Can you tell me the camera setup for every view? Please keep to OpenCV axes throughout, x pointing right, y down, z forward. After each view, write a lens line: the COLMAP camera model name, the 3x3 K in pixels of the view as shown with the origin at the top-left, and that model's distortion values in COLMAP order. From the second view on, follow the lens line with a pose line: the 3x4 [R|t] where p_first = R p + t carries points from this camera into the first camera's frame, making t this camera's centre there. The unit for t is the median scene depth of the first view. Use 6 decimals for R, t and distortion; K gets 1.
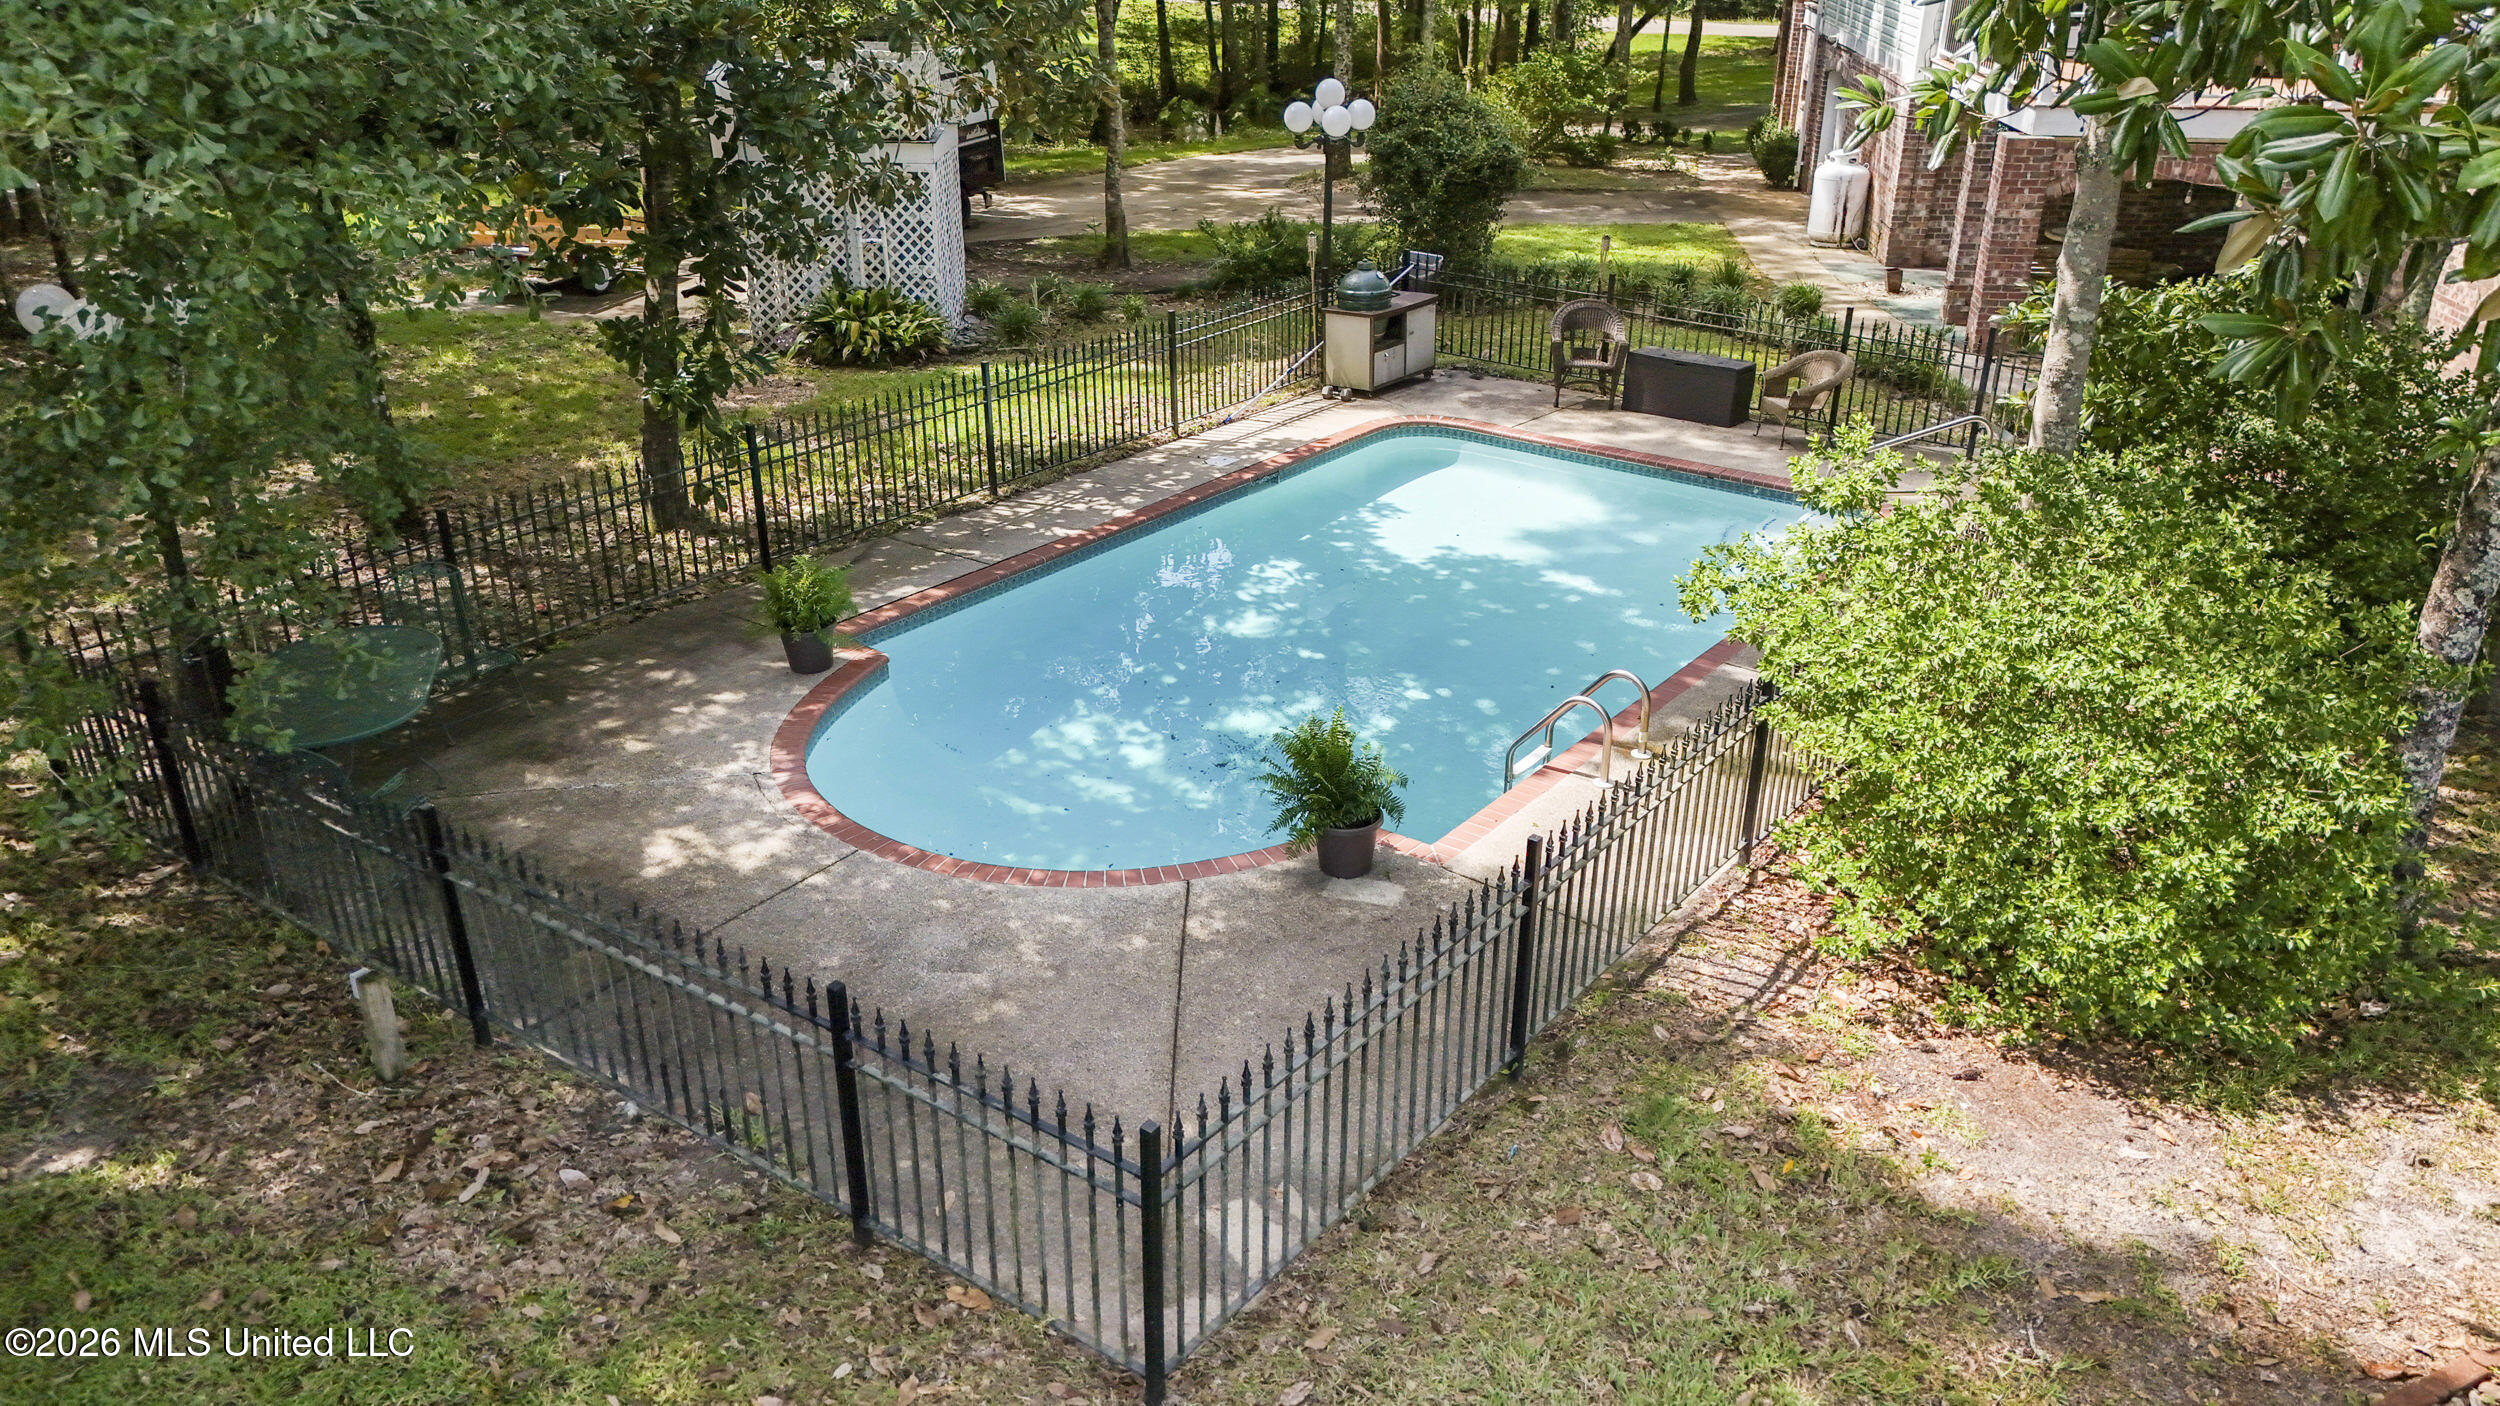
lens RADIAL K [[1766.0, 0, 1250.0], [0, 1766.0, 703.0], [0, 0, 1]] dist [0.000160, -0.000128]
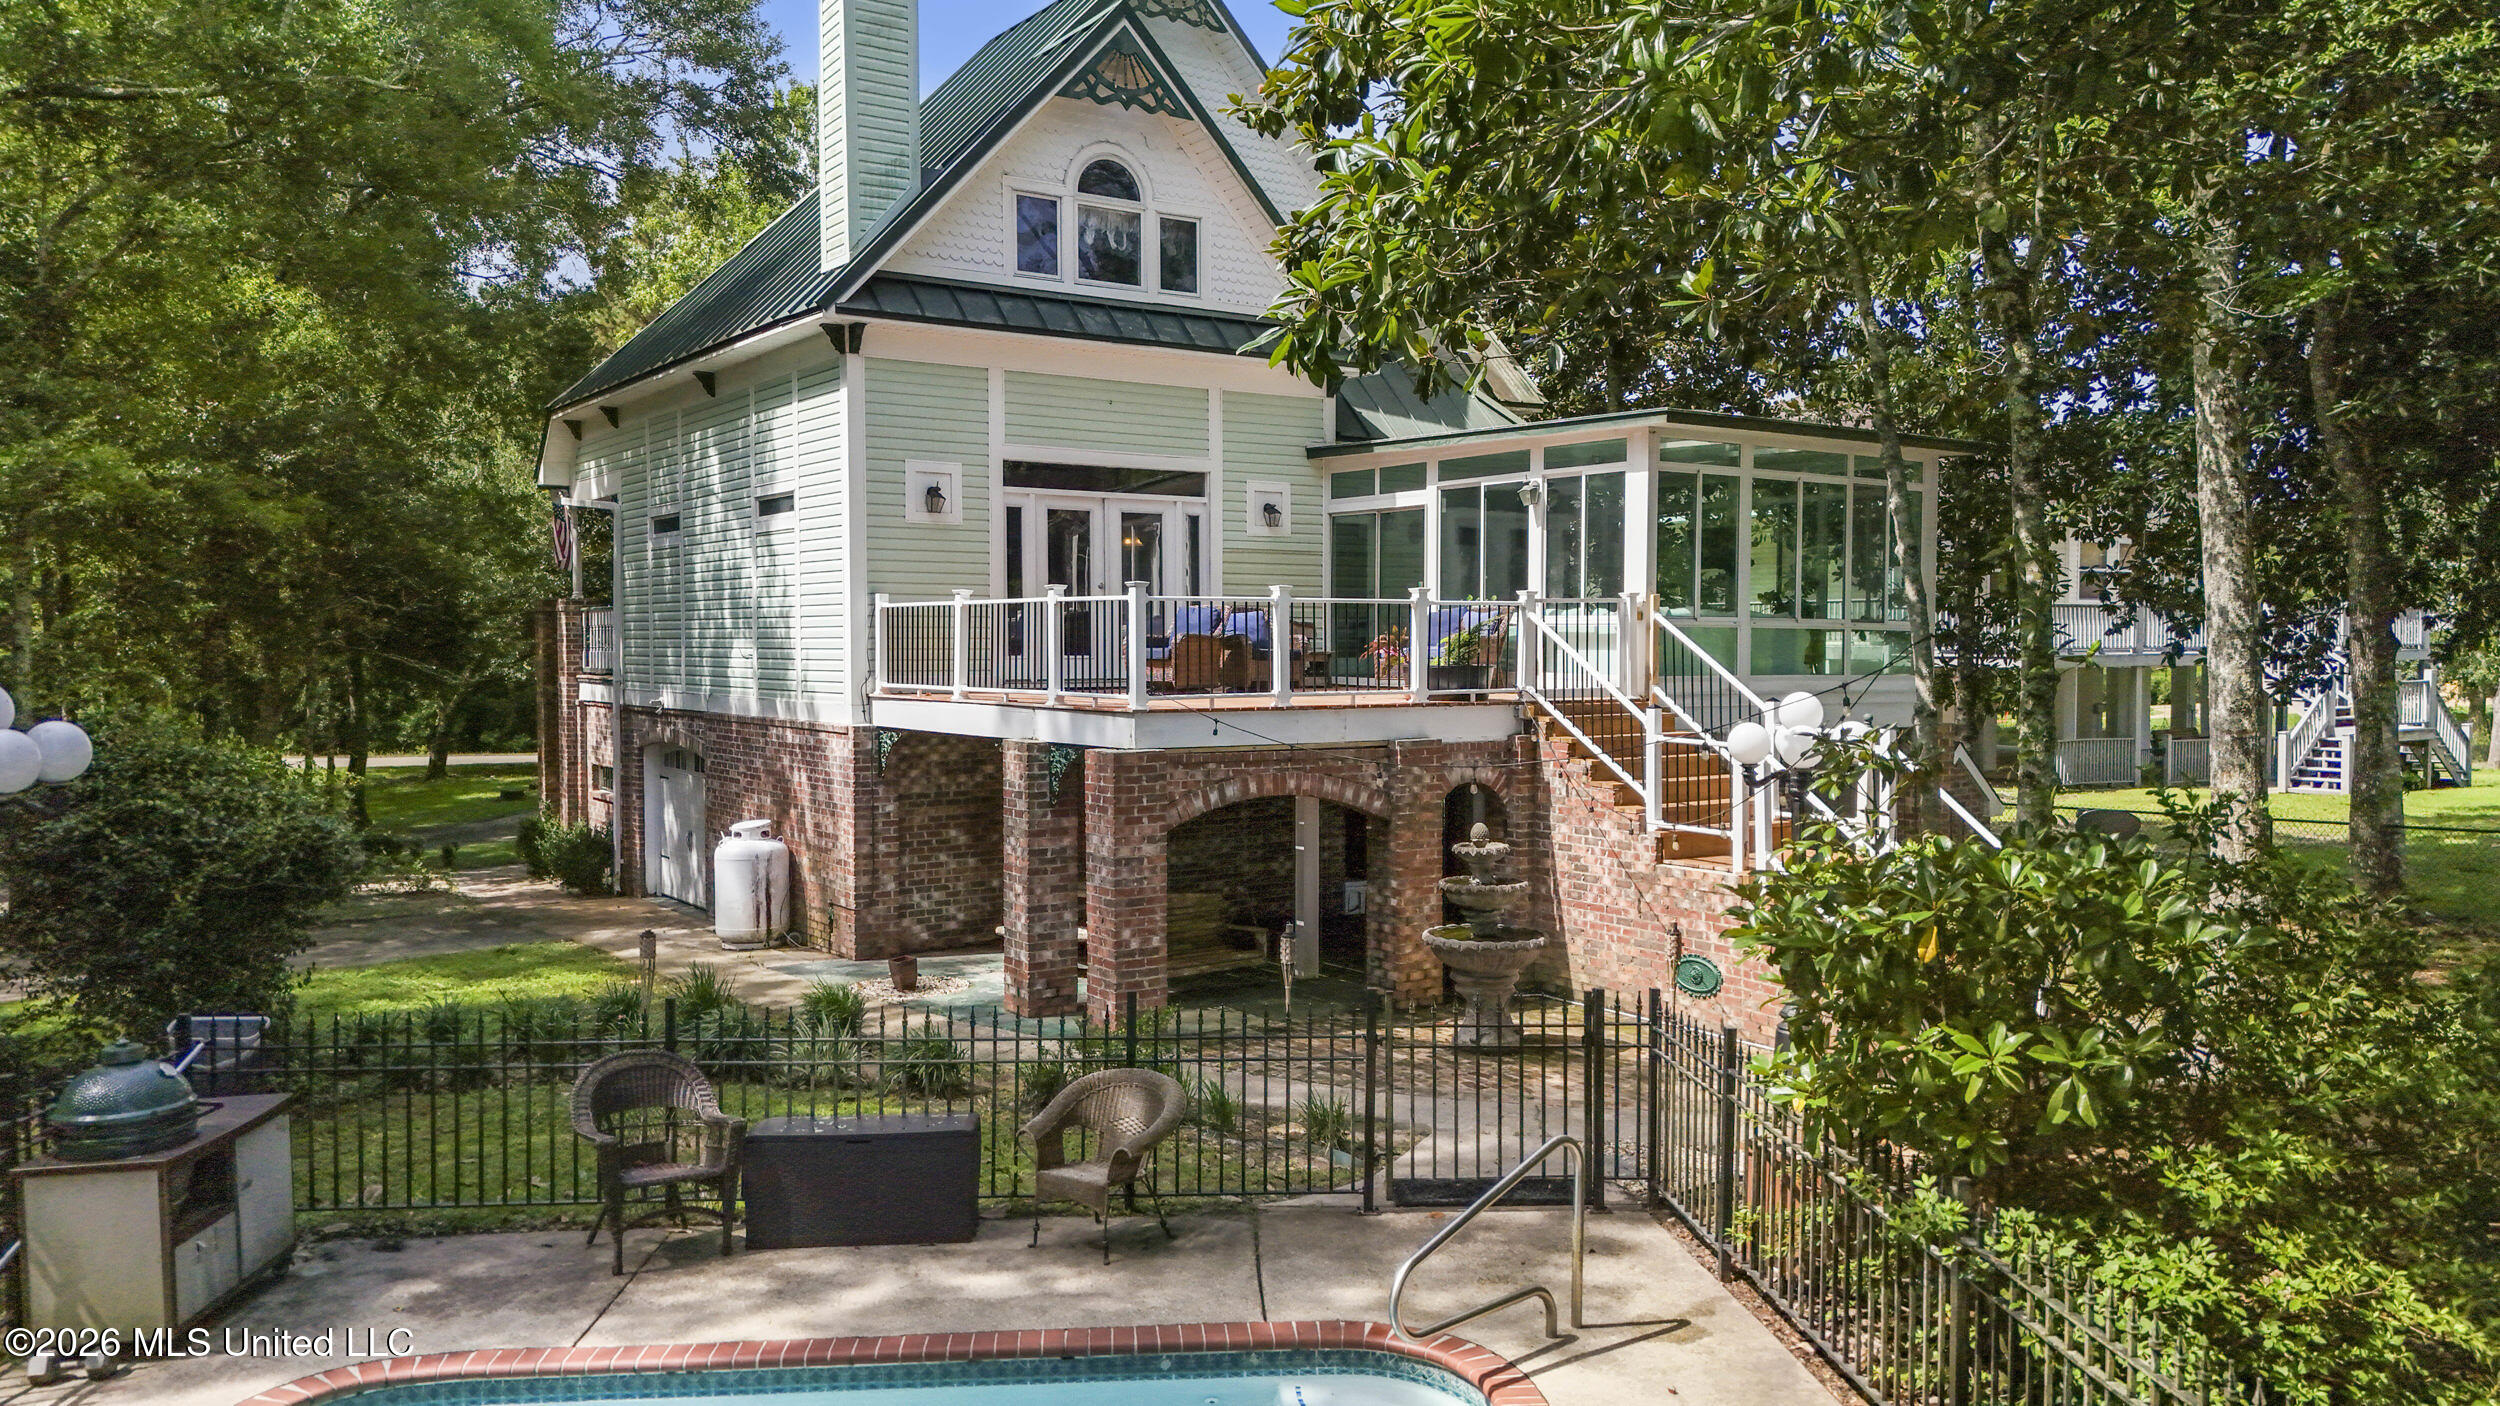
lens RADIAL K [[1766.0, 0, 1250.0], [0, 1766.0, 703.0], [0, 0, 1]] dist [0.000160, -0.000128]
pose [[0.724784, -0.016841, 0.688770, -0.032003], [0.290841, 0.913741, -0.283706, -0.113789], [-0.624580, 0.405948, 0.667163, 0.464252]]
